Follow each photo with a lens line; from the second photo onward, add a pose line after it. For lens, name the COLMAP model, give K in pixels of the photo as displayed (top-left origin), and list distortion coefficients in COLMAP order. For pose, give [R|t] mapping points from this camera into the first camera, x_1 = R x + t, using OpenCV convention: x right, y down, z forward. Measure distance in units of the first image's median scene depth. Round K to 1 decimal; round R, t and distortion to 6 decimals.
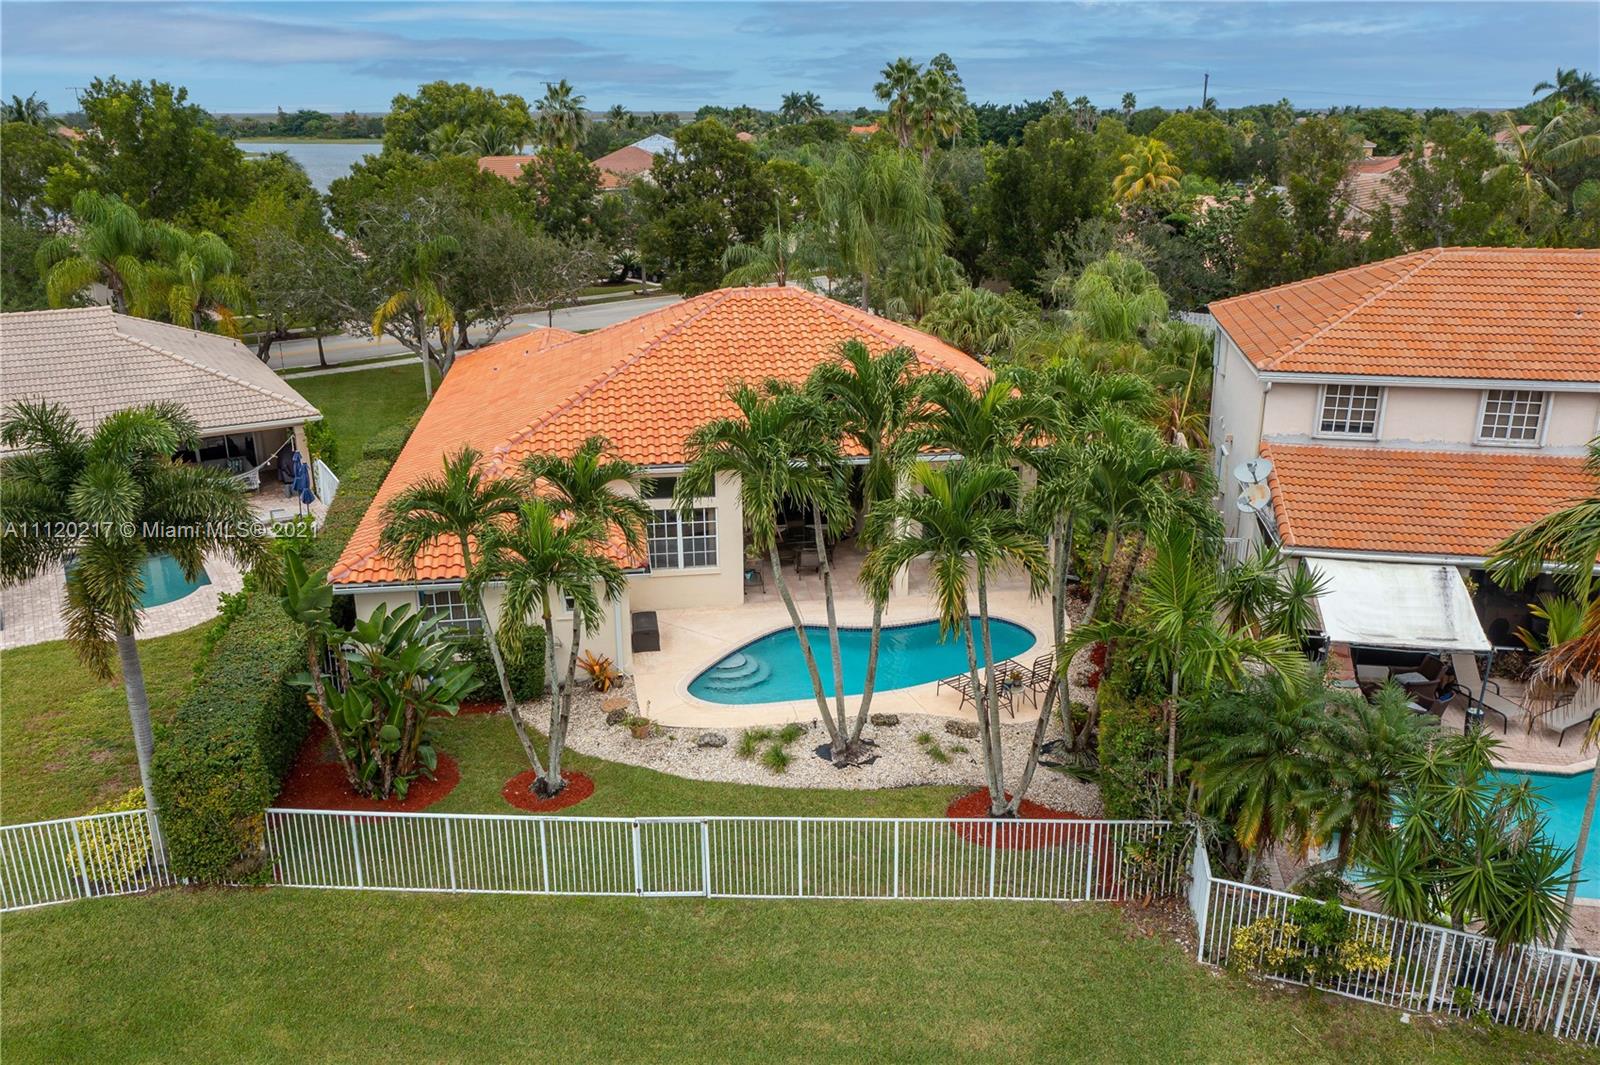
lens RADIAL K [[1271.8, 0, 800.0], [0, 1271.8, 532.5], [0, 0, 1]] dist [-0.000205, 0.008545]
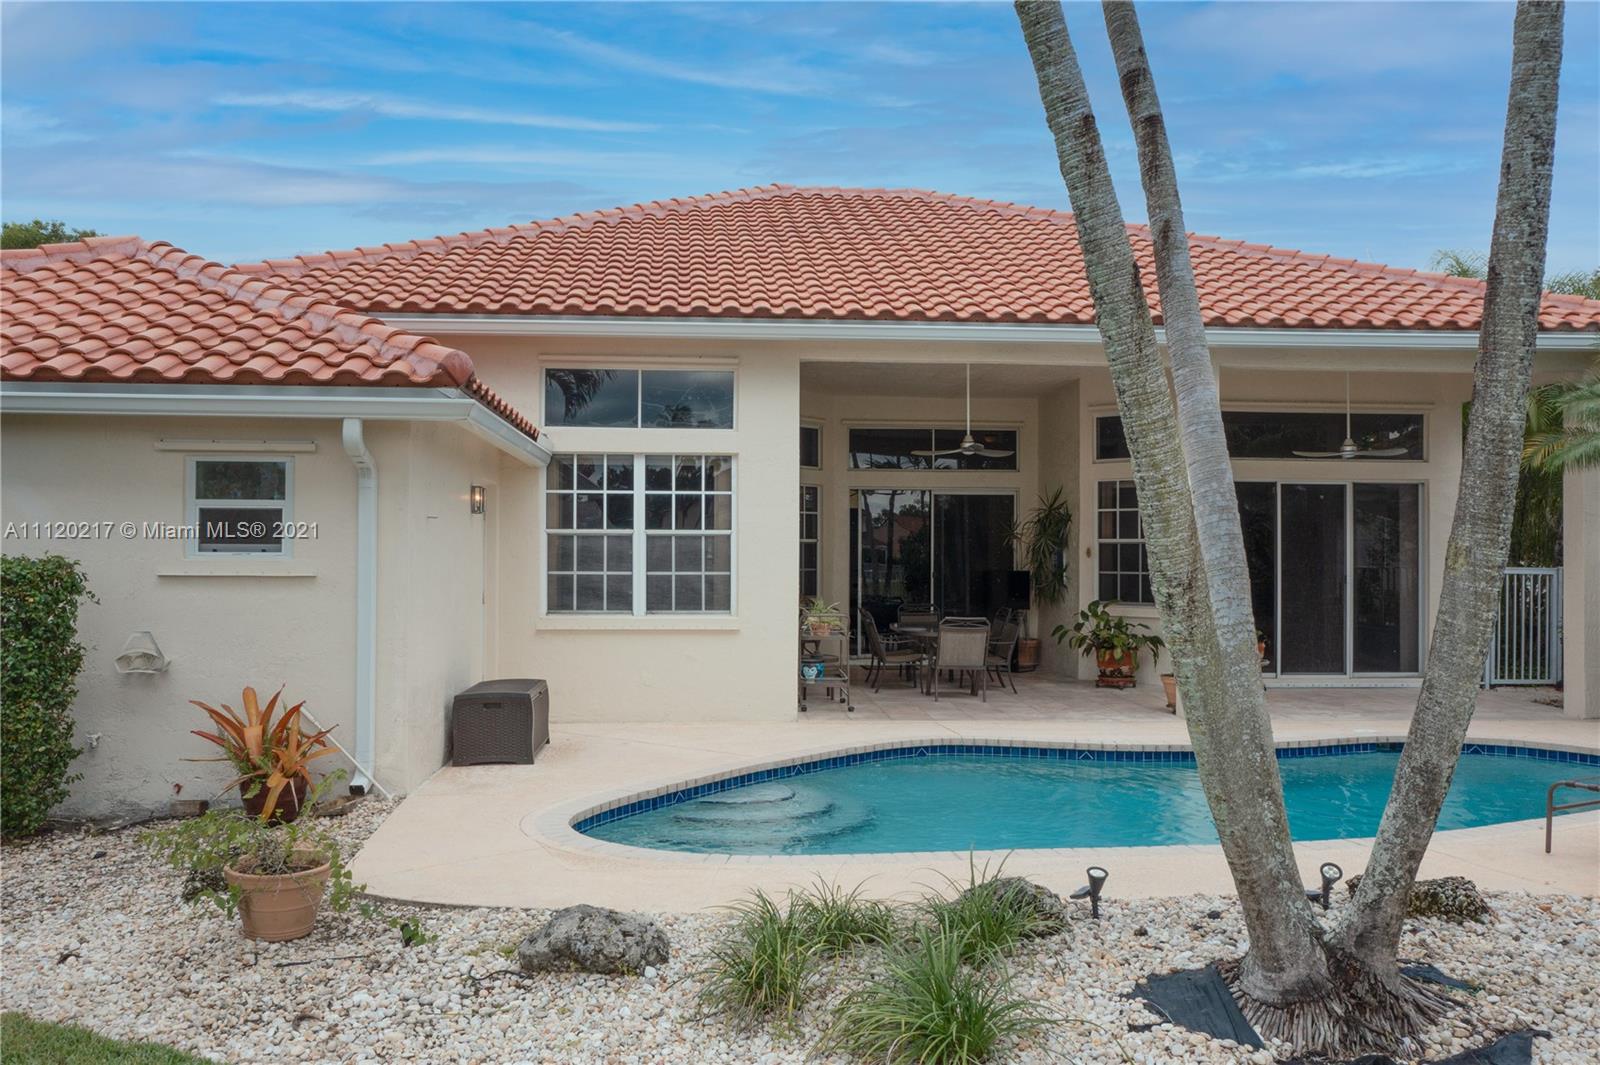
lens RADIAL K [[1271.8, 0, 800.0], [0, 1271.8, 532.5], [0, 0, 1]] dist [-0.000205, 0.008545]
pose [[0.997894, 0.007764, -0.064398, -0.025056], [-0.028845, 0.942362, -0.333350, 0.173871], [0.058098, 0.334506, 0.940601, 0.818189]]
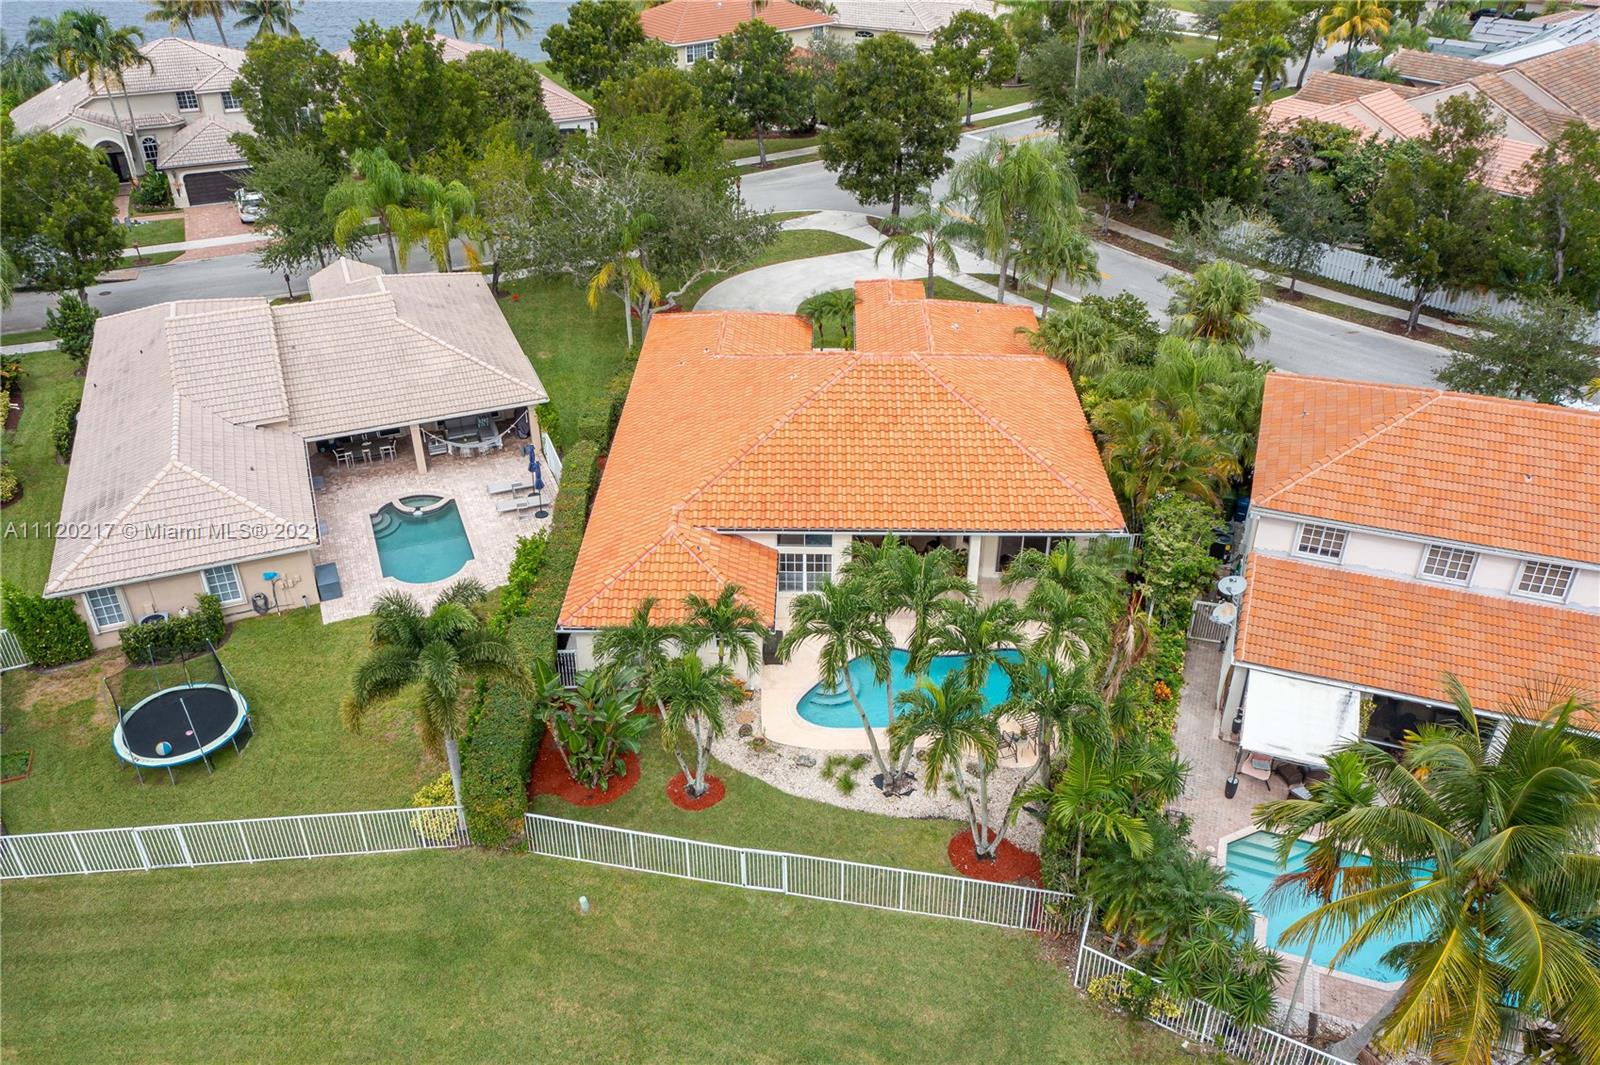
lens RADIAL K [[1271.8, 0, 800.0], [0, 1271.8, 532.5], [0, 0, 1]] dist [-0.000205, 0.008545]
pose [[0.986436, 0.088373, -0.138324, 0.109576], [-0.054089, 0.970635, 0.234398, -0.459180], [0.154976, -0.223736, 0.962250, -0.384386]]
